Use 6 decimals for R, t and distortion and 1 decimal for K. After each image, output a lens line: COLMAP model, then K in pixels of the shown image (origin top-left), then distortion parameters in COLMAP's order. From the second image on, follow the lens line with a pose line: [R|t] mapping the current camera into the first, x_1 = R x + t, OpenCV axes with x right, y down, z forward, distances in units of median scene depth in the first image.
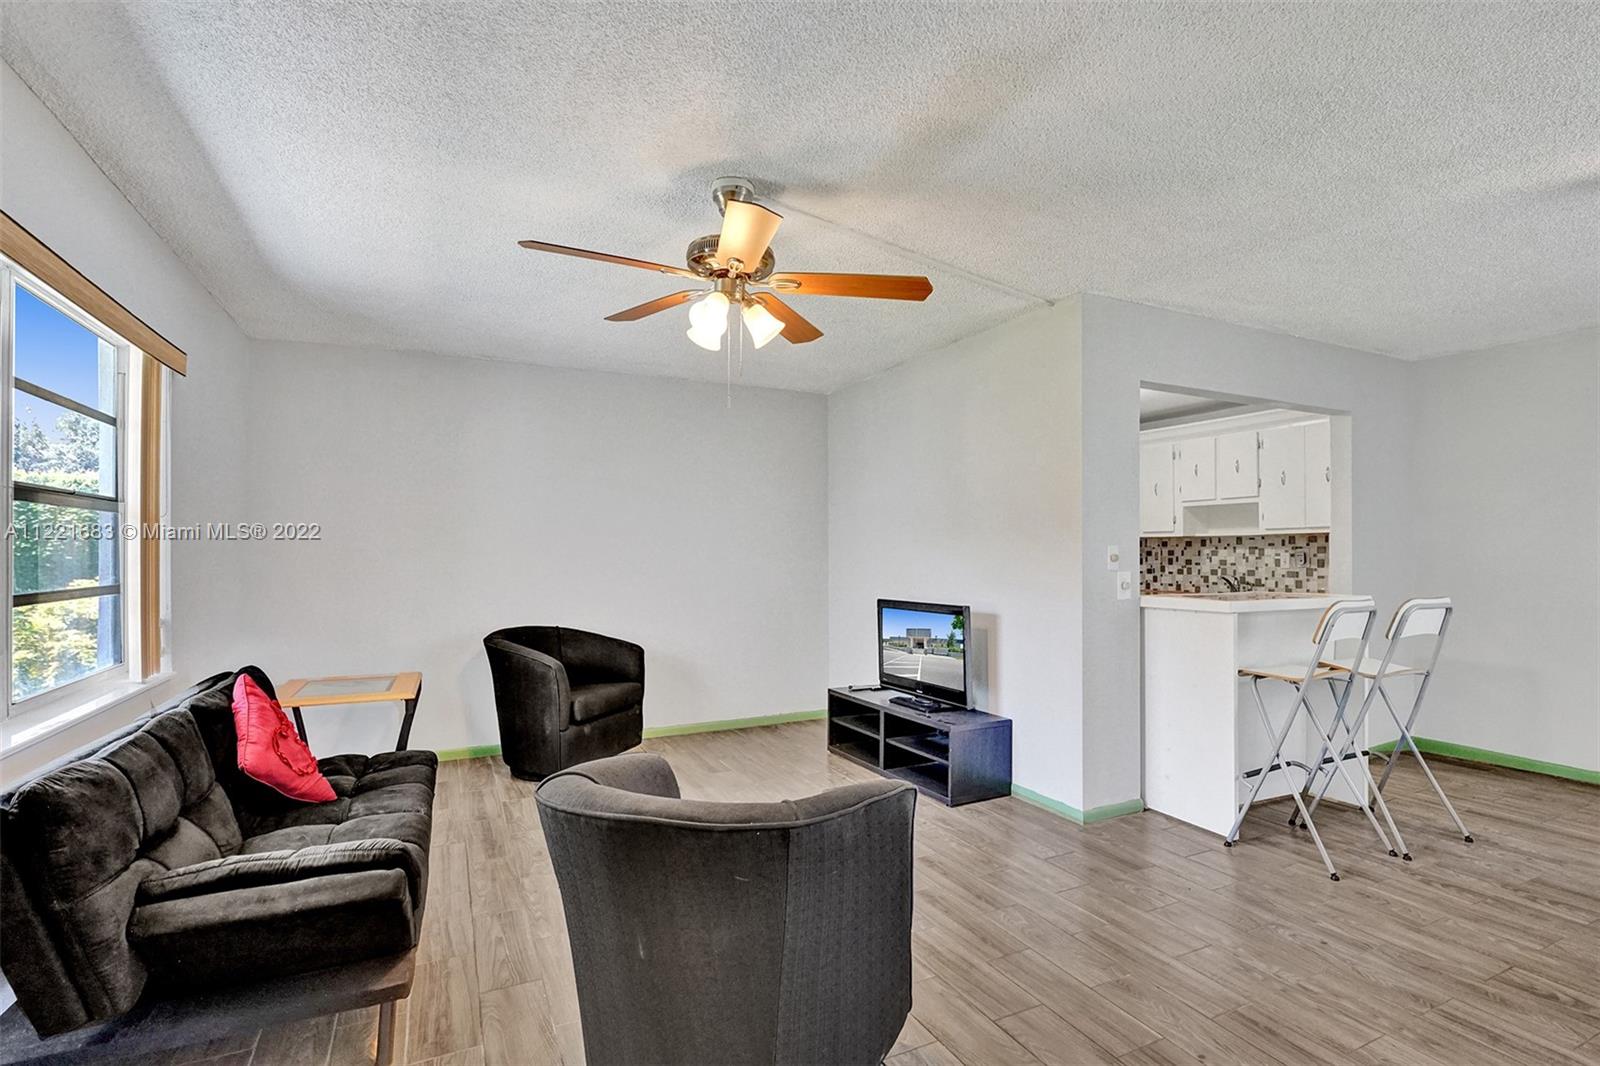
lens RADIAL K [[769.5, 0, 800.7], [0, 769.5, 548.6], [0, 0, 1]] dist [-0.000107, -0.000185]
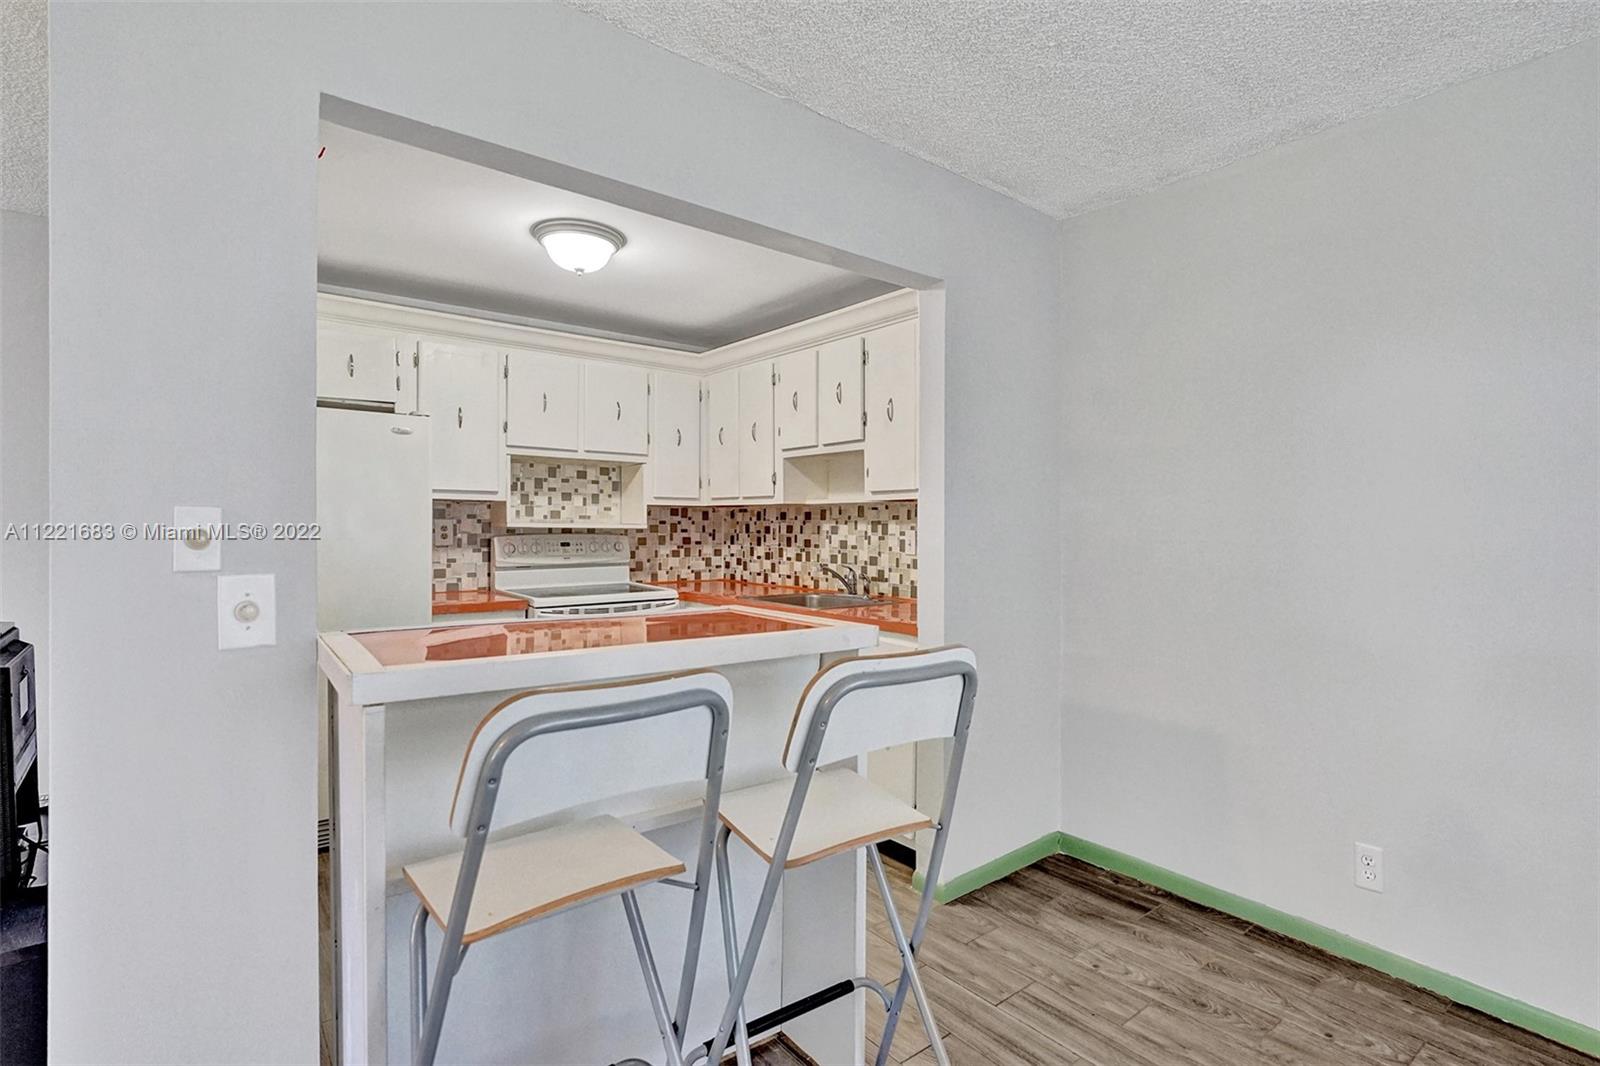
lens RADIAL K [[773.1, 0, 825.5], [0, 773.1, 532.0], [0, 0, 1]] dist [-0.000915, -0.000142]
pose [[0.974743, 0.005992, 0.223248, 0.385181], [-0.008723, 0.999899, 0.011252, 0.000129], [-0.223158, -0.012916, 0.974697, 0.357109]]
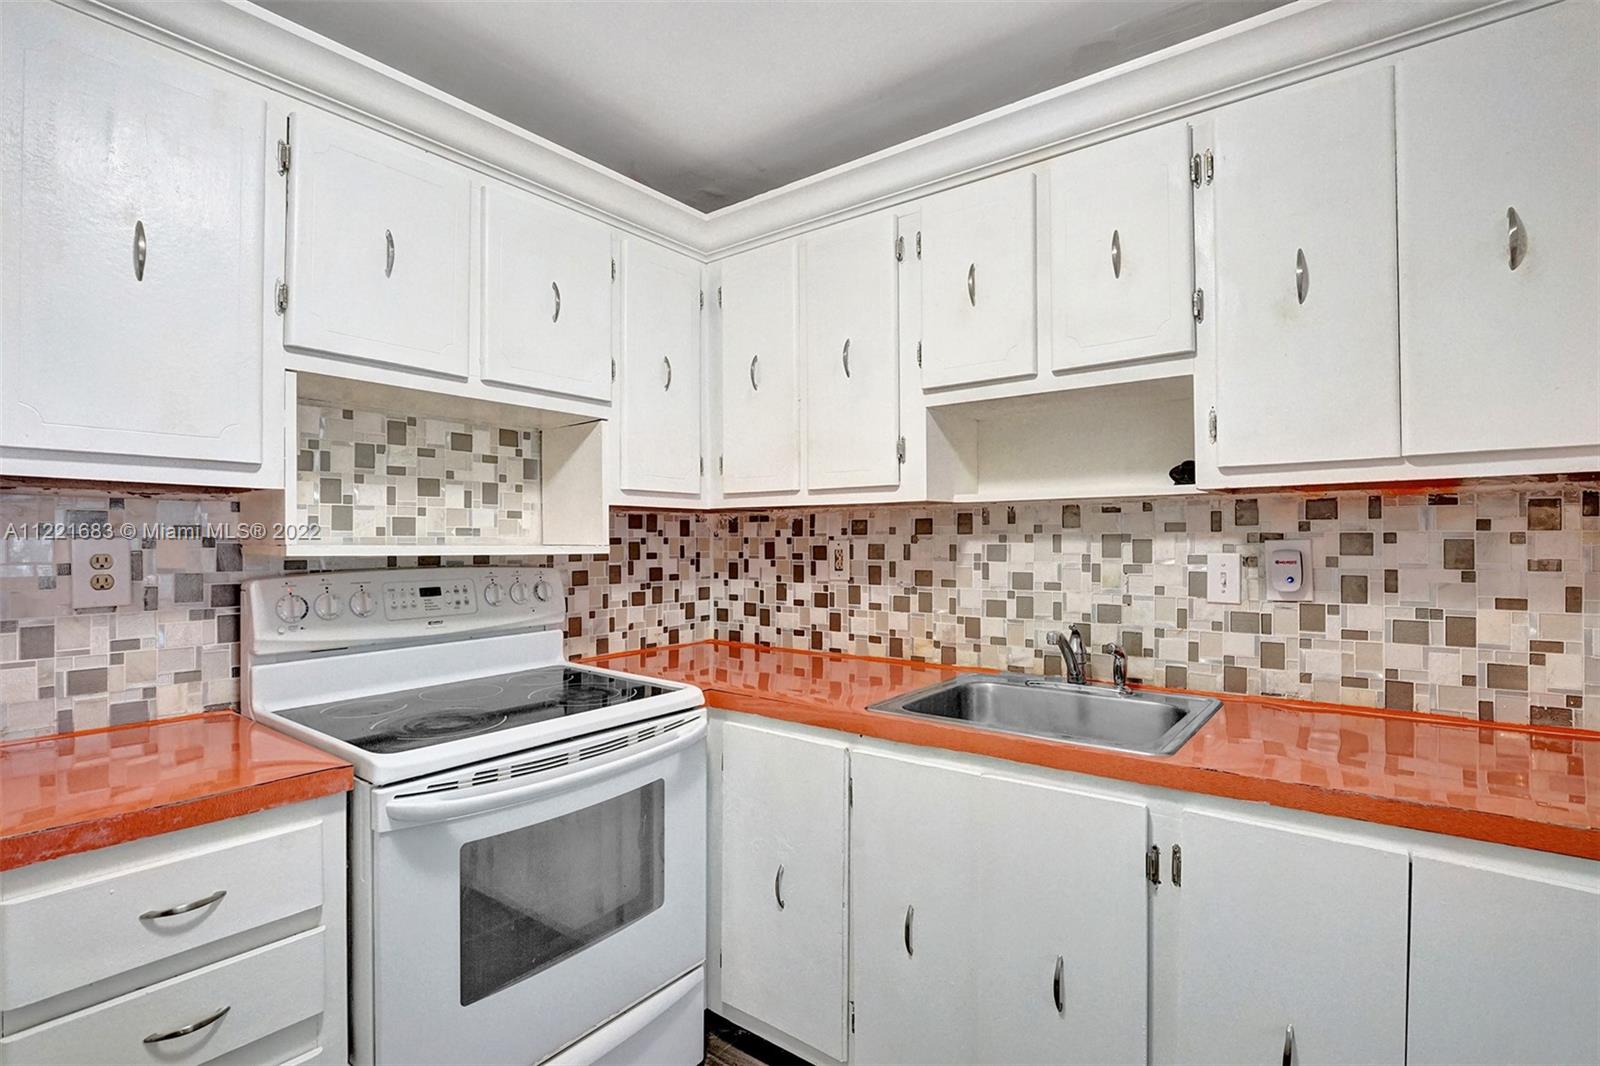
lens RADIAL K [[753.7, 0, 820.4], [0, 753.7, 534.3], [0, 0, 1]] dist [-0.014314, -0.001159]
pose [[0.896031, 0.003176, 0.443981, 0.319614], [-0.000084, 0.999976, -0.006985, -0.000005], [-0.443992, 0.006222, 0.896009, 0.739113]]
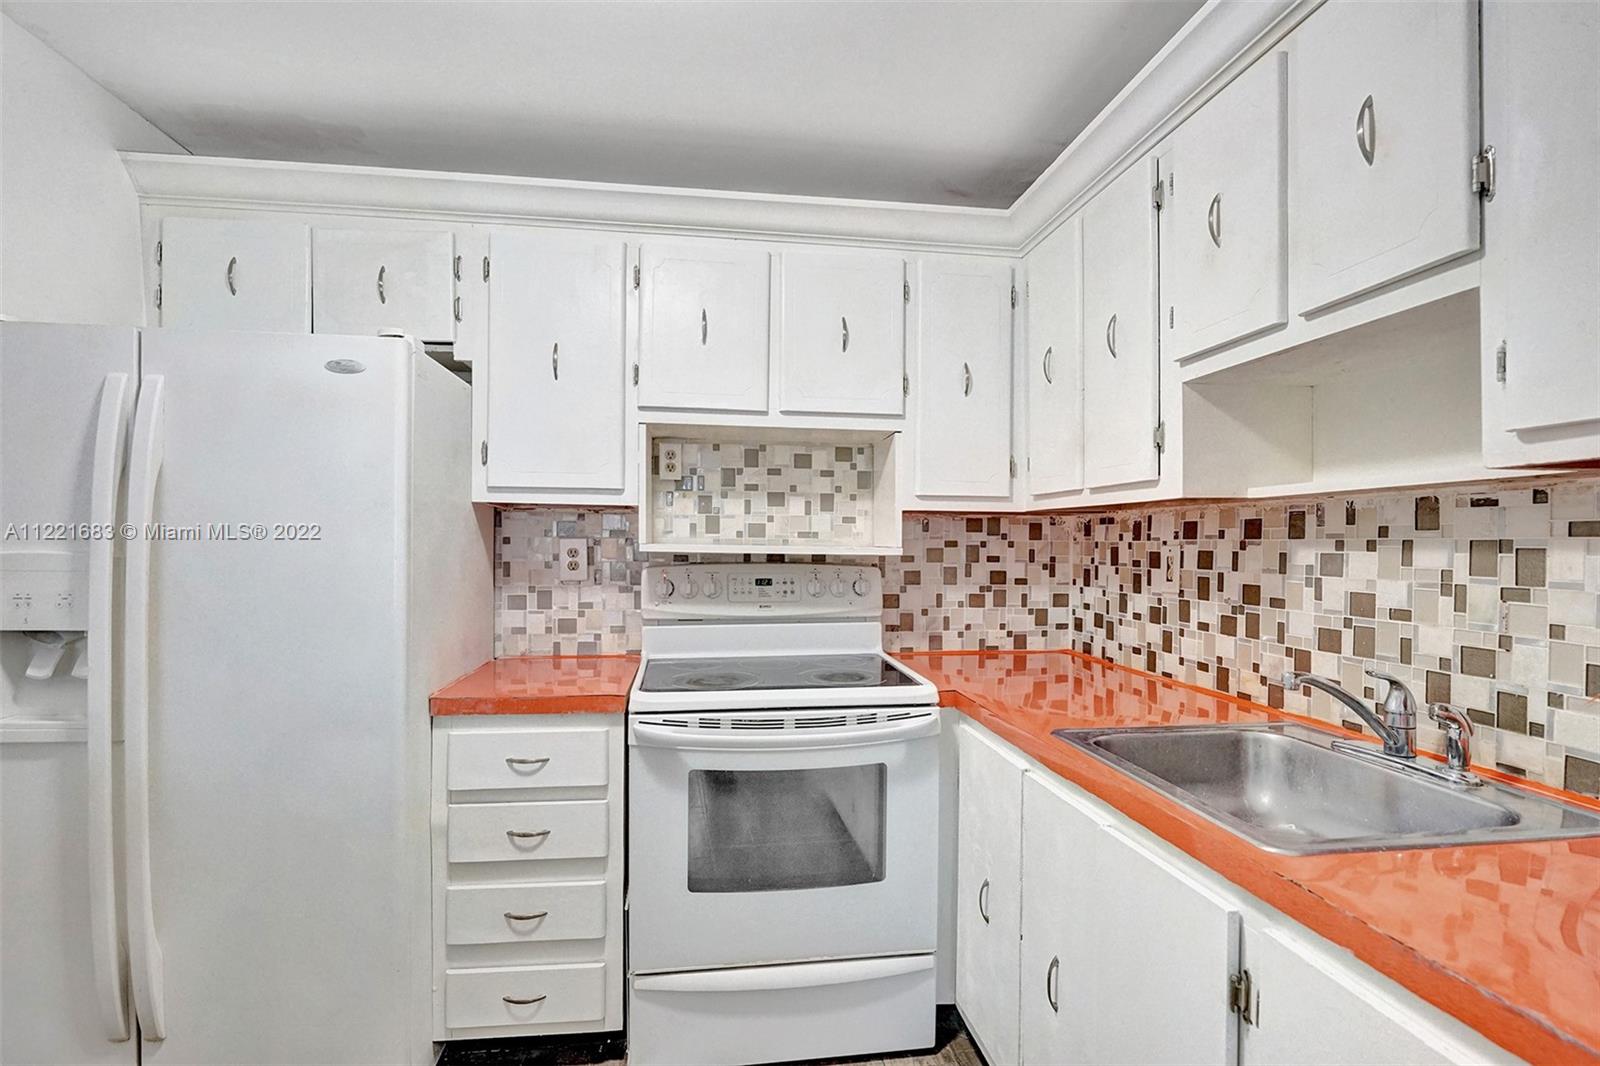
lens RADIAL K [[778.8, 0, 804.7], [0, 778.8, 544.1], [0, 0, 1]] dist [-0.016773, -0.000491]
pose [[0.948368, 0.010212, -0.317008, 0.457845], [-0.009088, 0.999946, 0.005024, -0.000564], [0.317042, -0.001884, 0.948410, 0.710487]]
